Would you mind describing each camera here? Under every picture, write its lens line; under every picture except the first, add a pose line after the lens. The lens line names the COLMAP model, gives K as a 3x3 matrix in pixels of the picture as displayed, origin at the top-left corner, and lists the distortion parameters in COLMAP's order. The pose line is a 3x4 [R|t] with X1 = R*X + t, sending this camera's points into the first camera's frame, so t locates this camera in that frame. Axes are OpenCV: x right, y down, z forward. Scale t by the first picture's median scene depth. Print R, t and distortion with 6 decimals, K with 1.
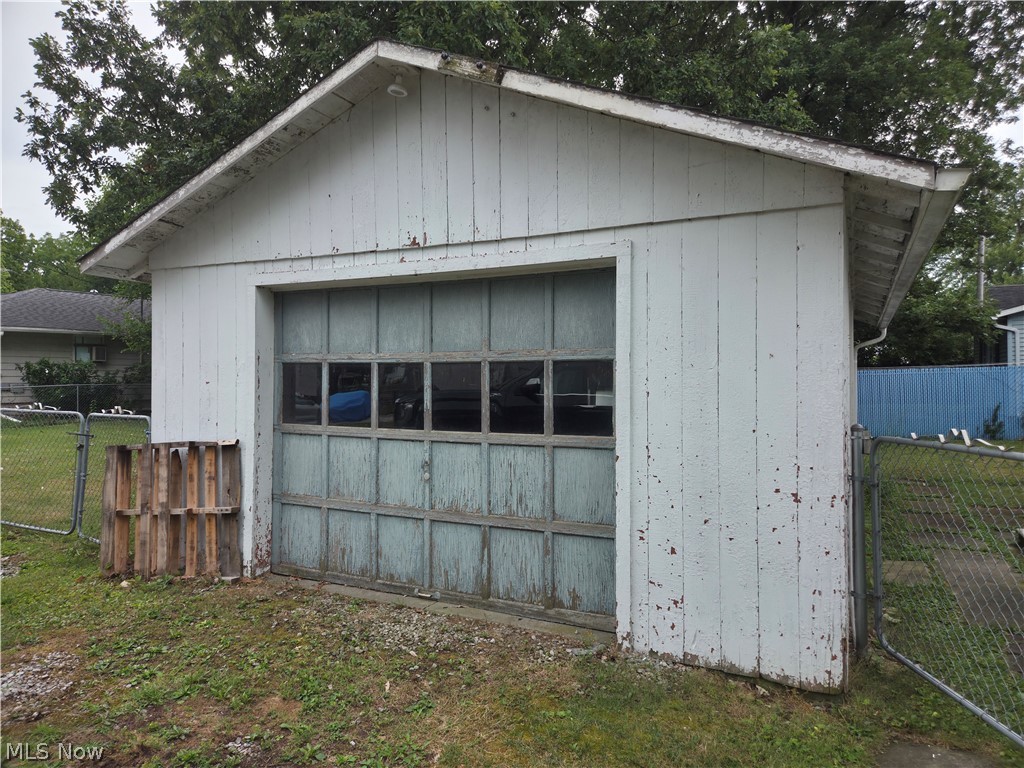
lens RADIAL K [[692.1, 0, 517.2], [0, 692.1, 379.4], [0, 0, 1]] dist [0.083956, -0.057995]
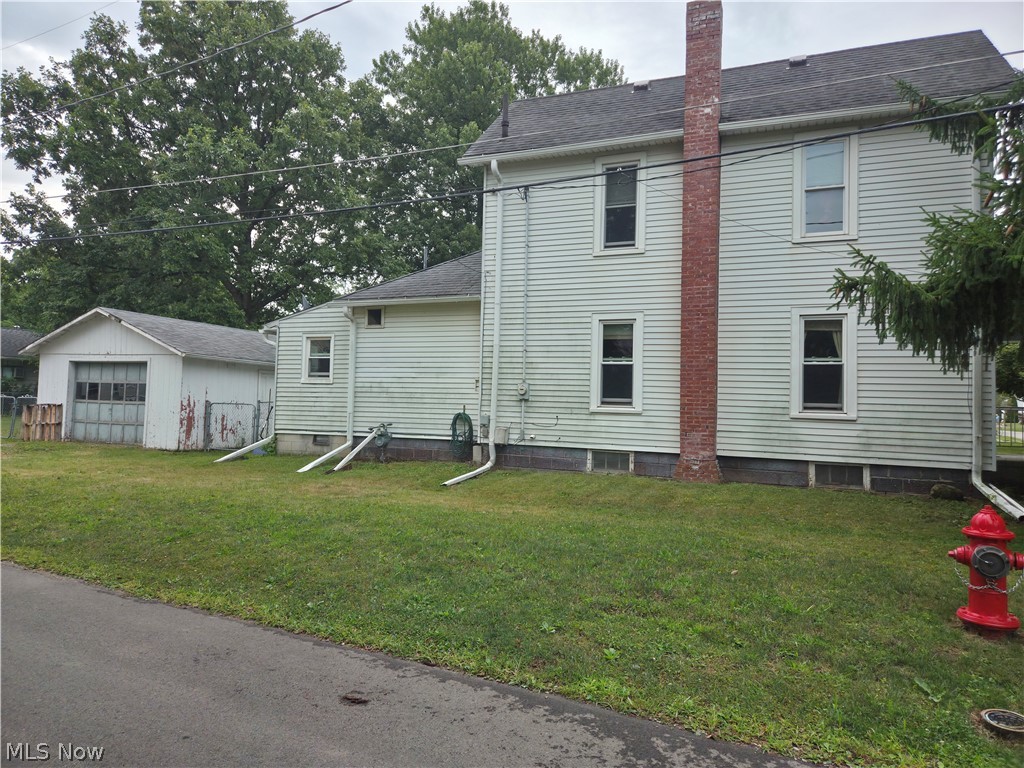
lens RADIAL K [[692.1, 0, 506.5], [0, 692.1, 383.6], [0, 0, 1]] dist [0.083956, -0.057995]
pose [[0.996943, 0.030856, 0.071781, 1.614637], [-0.028477, 0.999018, -0.033930, 0.043676], [-0.072758, 0.031782, 0.996843, -2.798662]]
